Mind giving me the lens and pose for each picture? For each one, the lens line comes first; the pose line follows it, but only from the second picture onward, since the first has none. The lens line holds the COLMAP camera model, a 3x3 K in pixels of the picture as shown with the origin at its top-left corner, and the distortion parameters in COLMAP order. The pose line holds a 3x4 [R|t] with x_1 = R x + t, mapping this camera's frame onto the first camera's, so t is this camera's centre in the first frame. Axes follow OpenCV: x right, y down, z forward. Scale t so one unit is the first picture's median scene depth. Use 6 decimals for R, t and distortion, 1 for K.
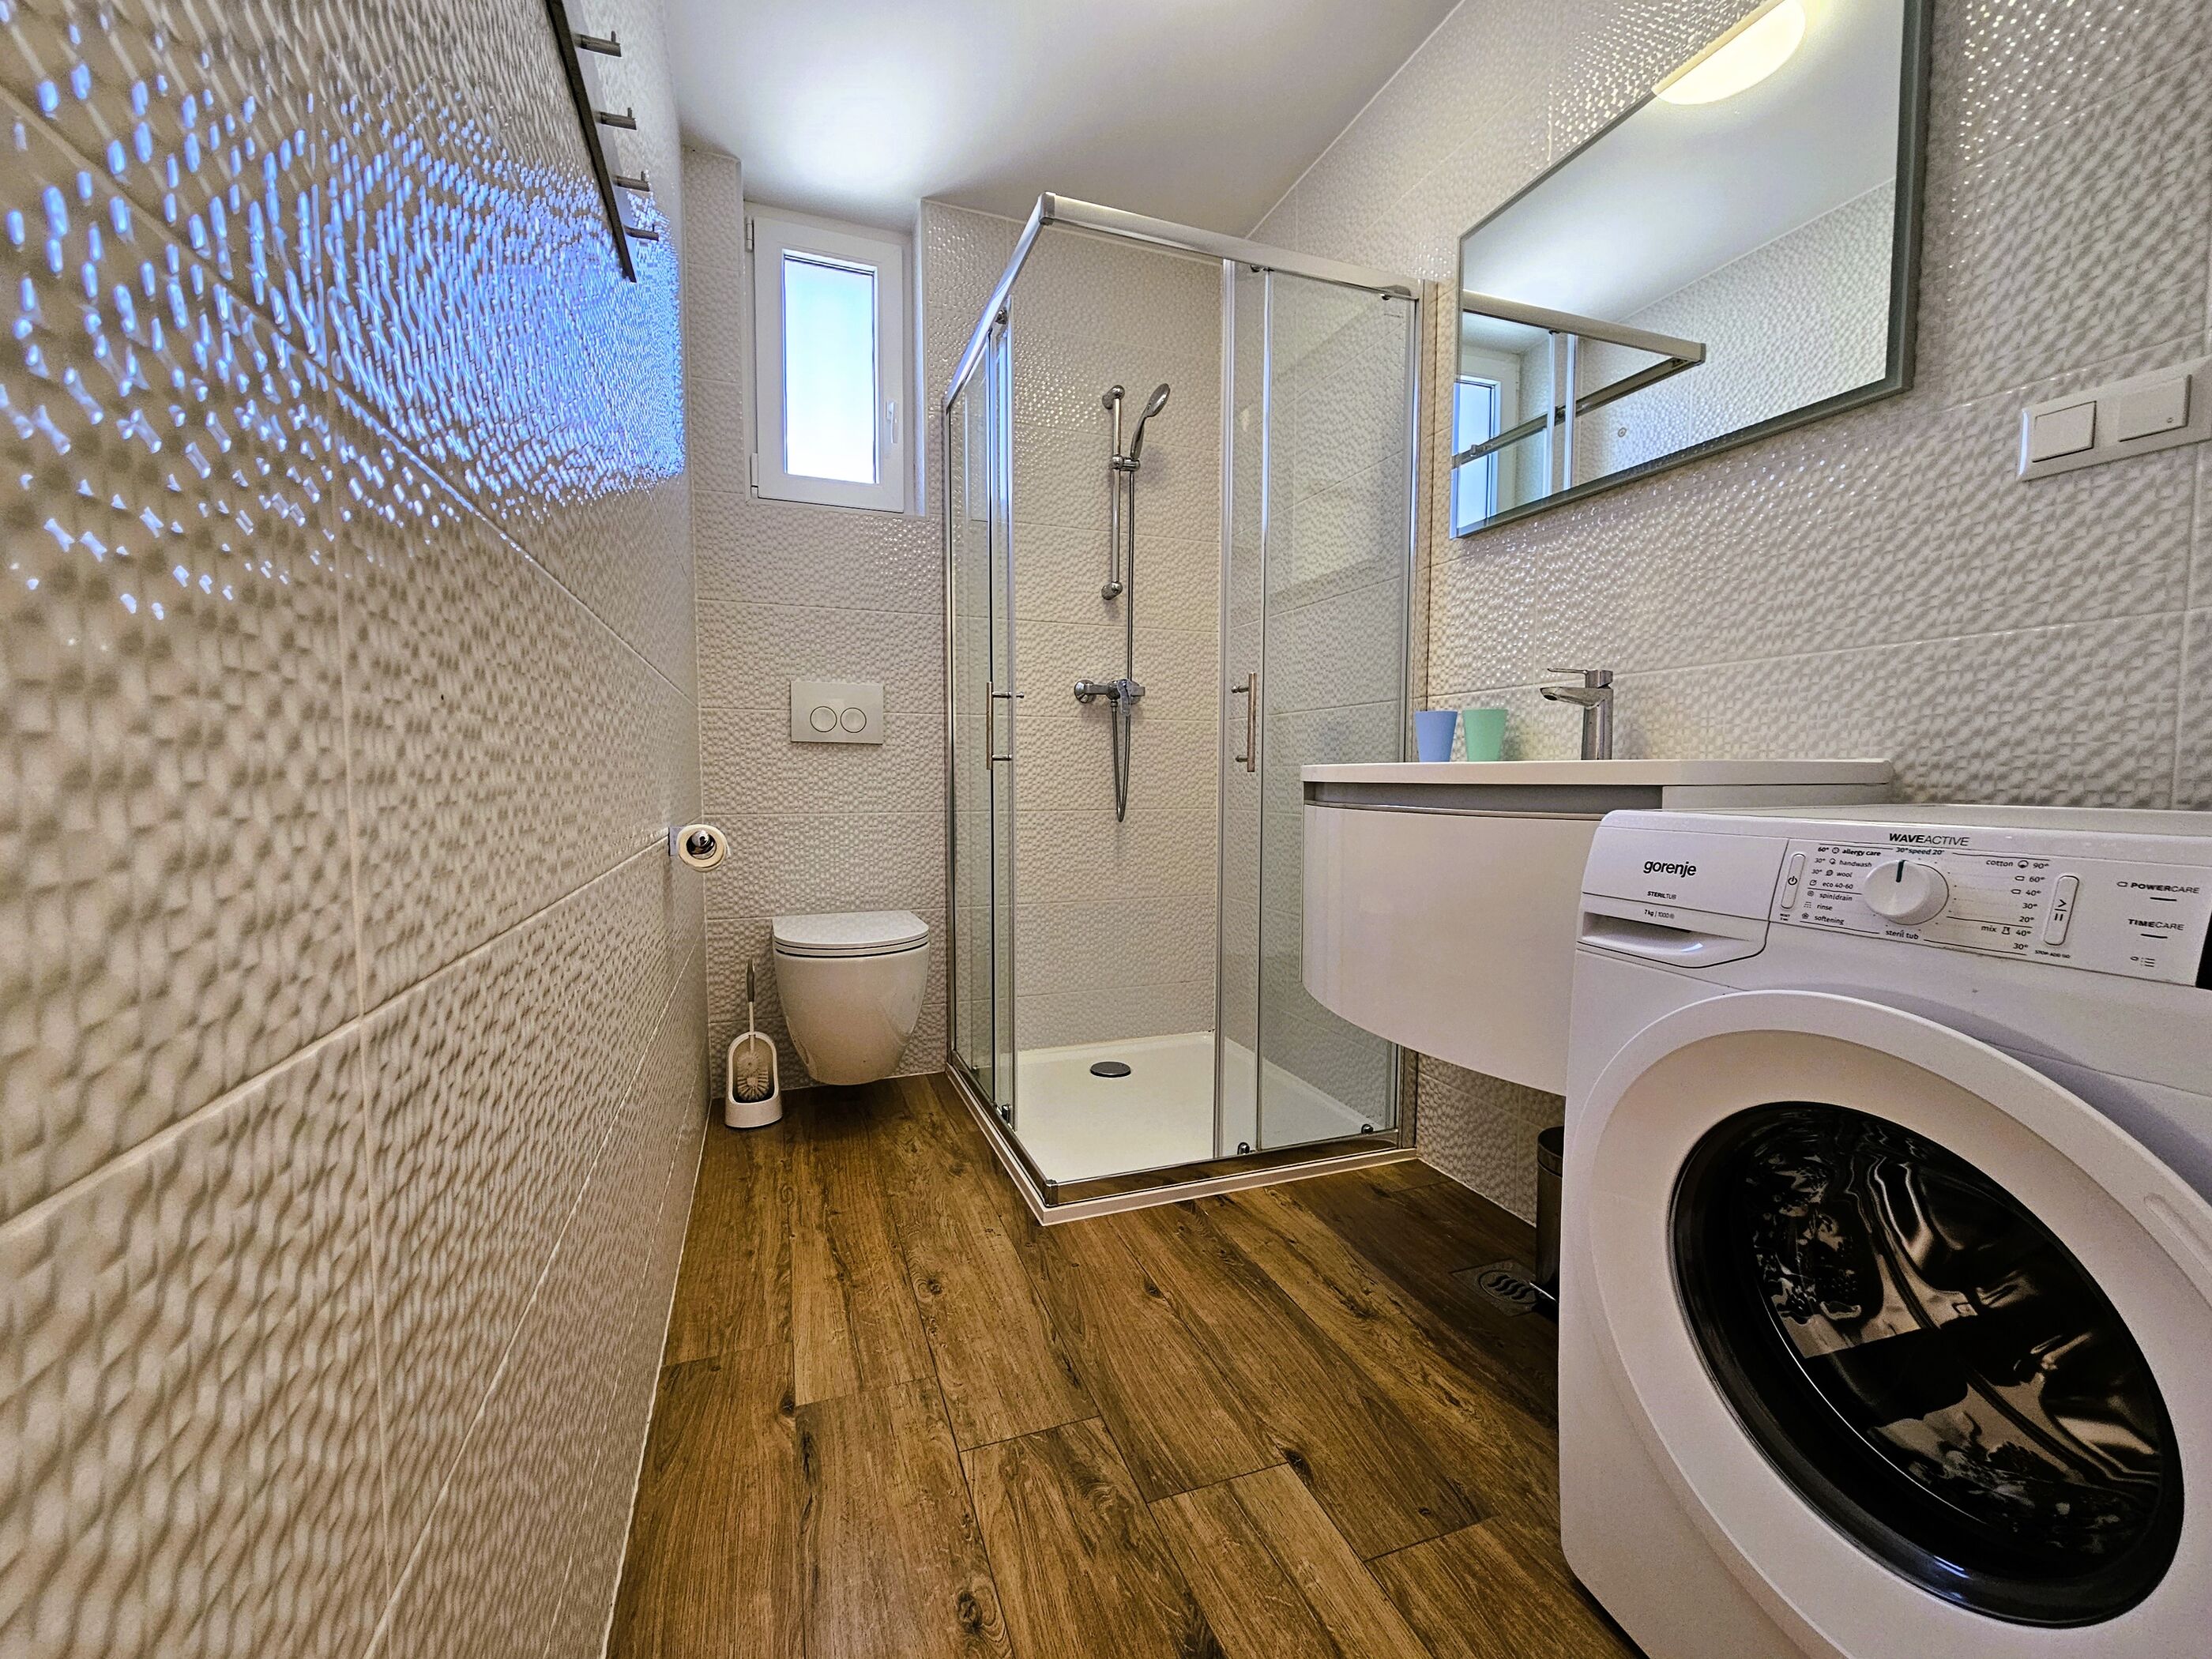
lens RADIAL K [[907.3, 0, 1103.6], [0, 907.3, 827.4], [0, 0, 1]] dist [0.003412, -0.000738]
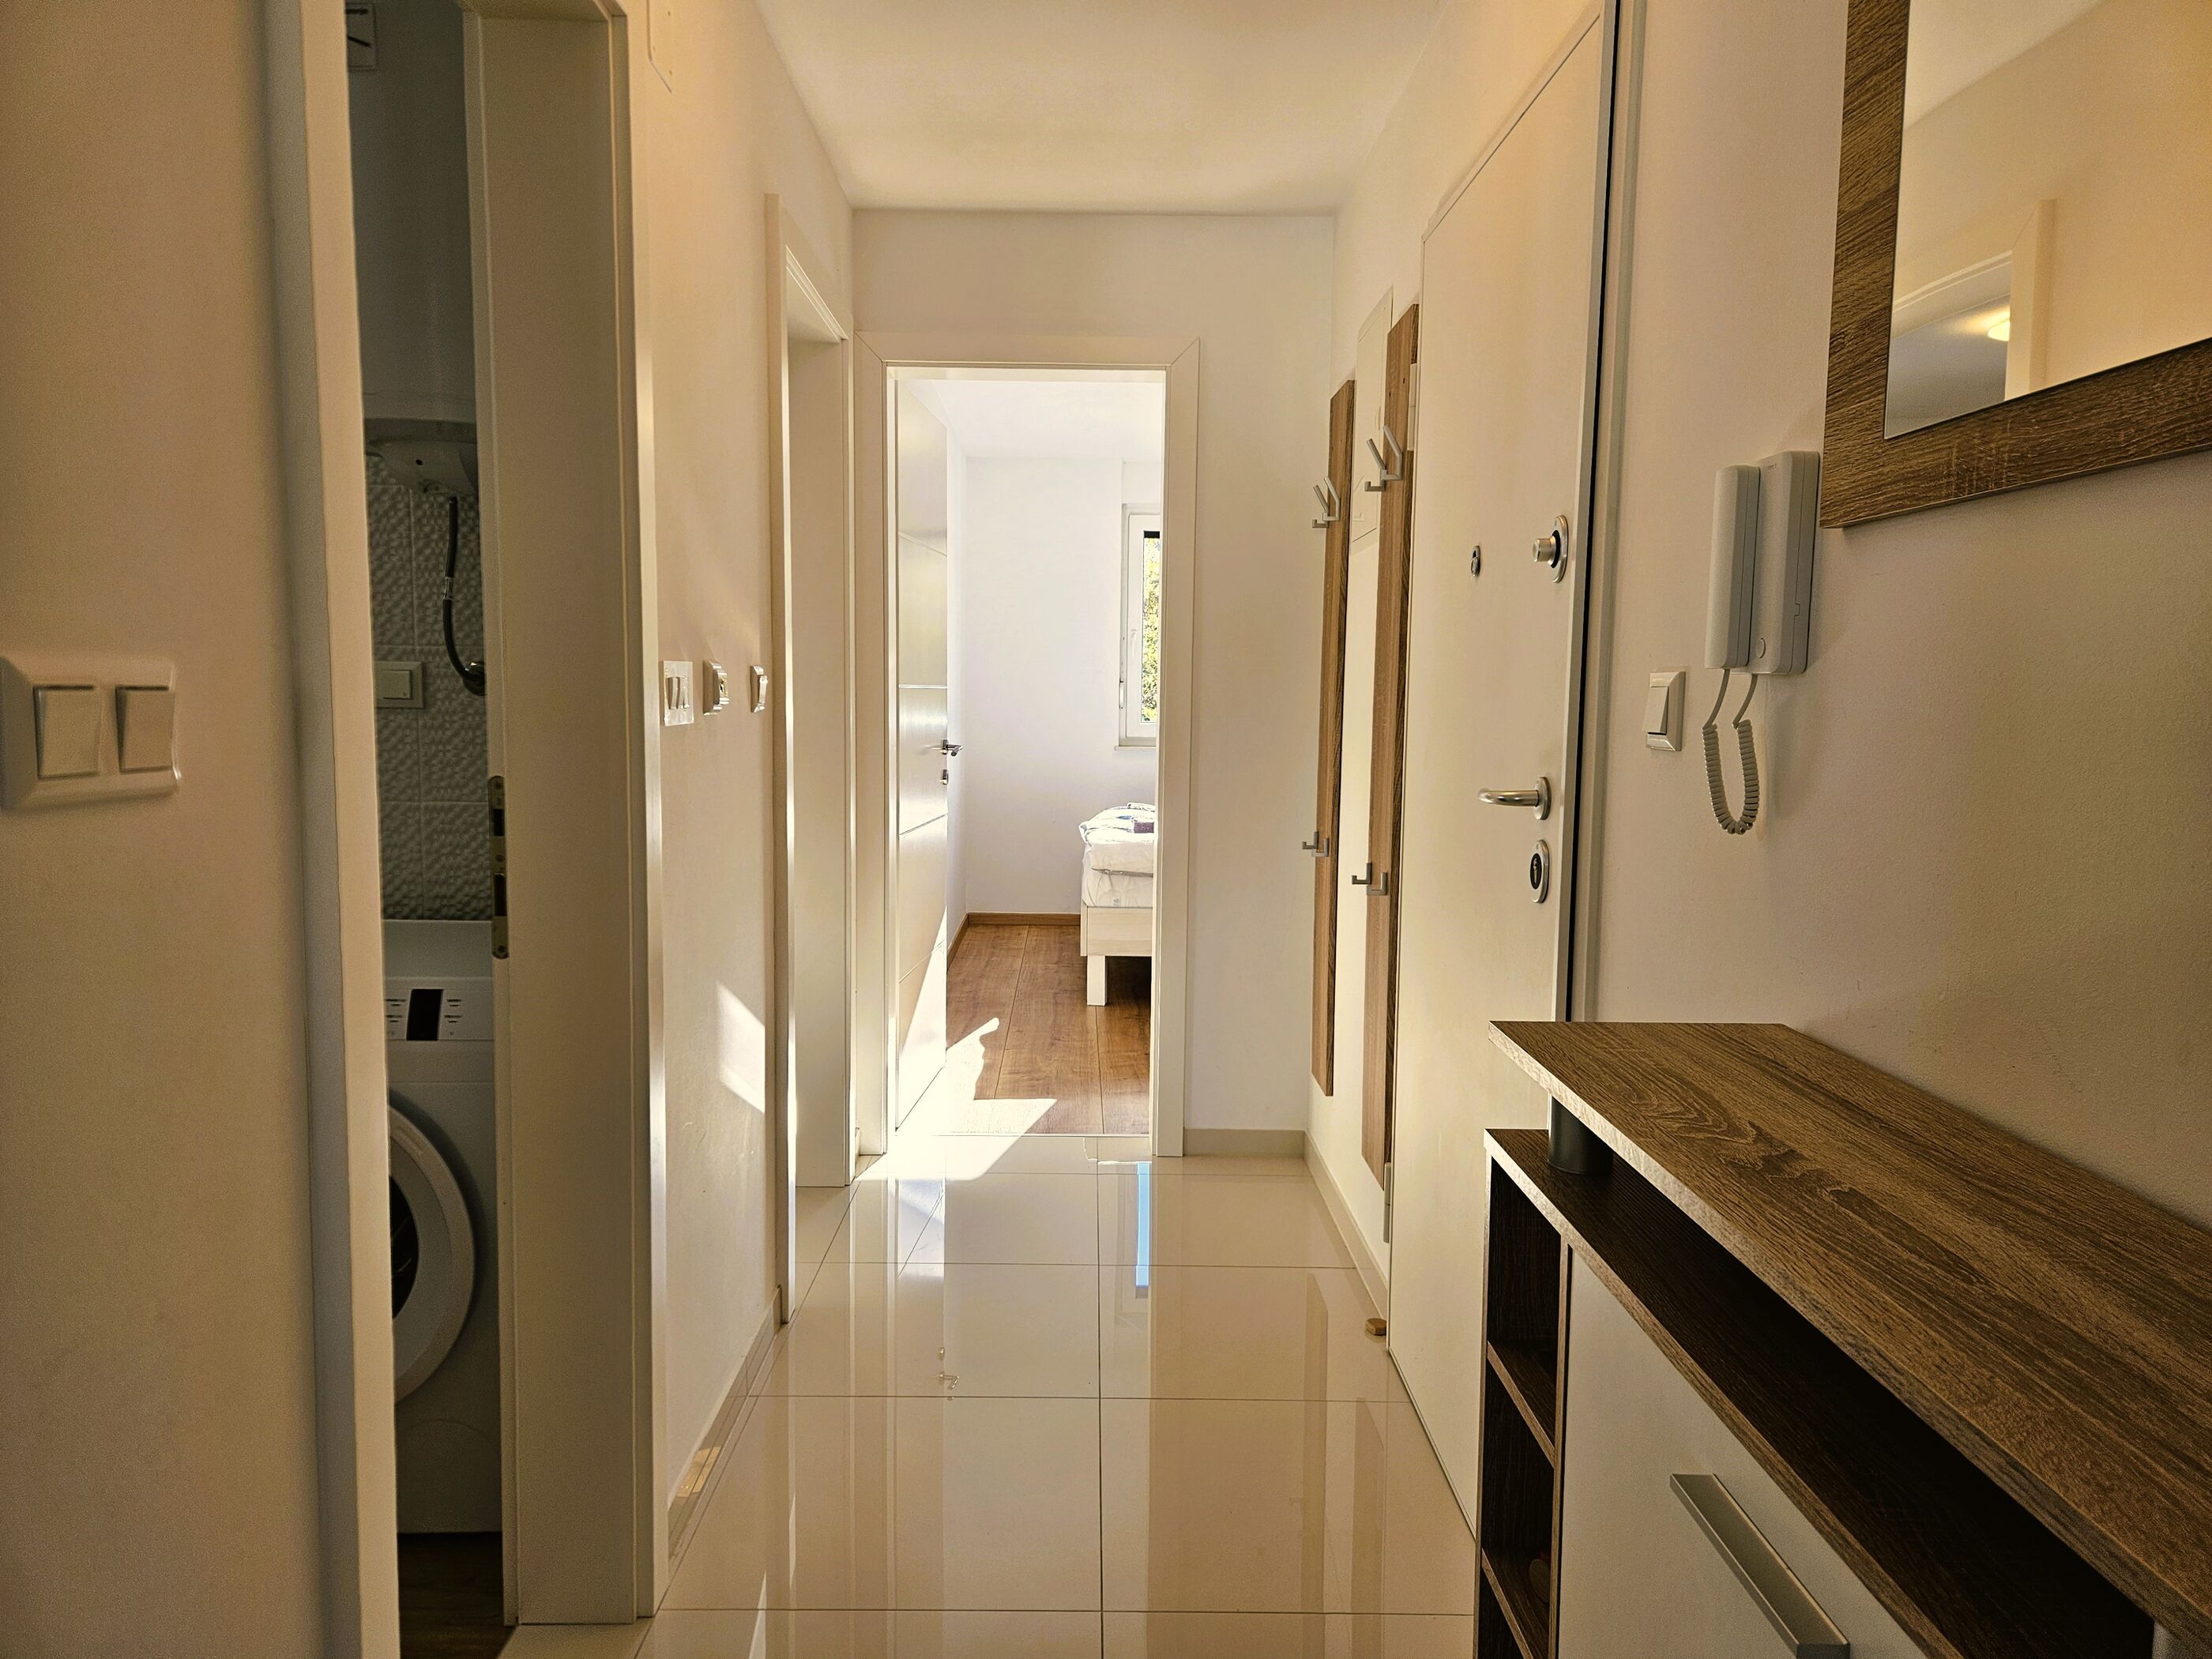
lens RADIAL K [[1494.9, 0, 1102.2], [0, 1494.9, 834.0], [0, 0, 1]] dist [0.043695, -0.000833]
pose [[0.339283, -0.067697, 0.938245, -0.749268], [0.047598, 0.997365, 0.054751, -0.194768], [-0.939479, 0.026083, 0.341611, -0.841410]]
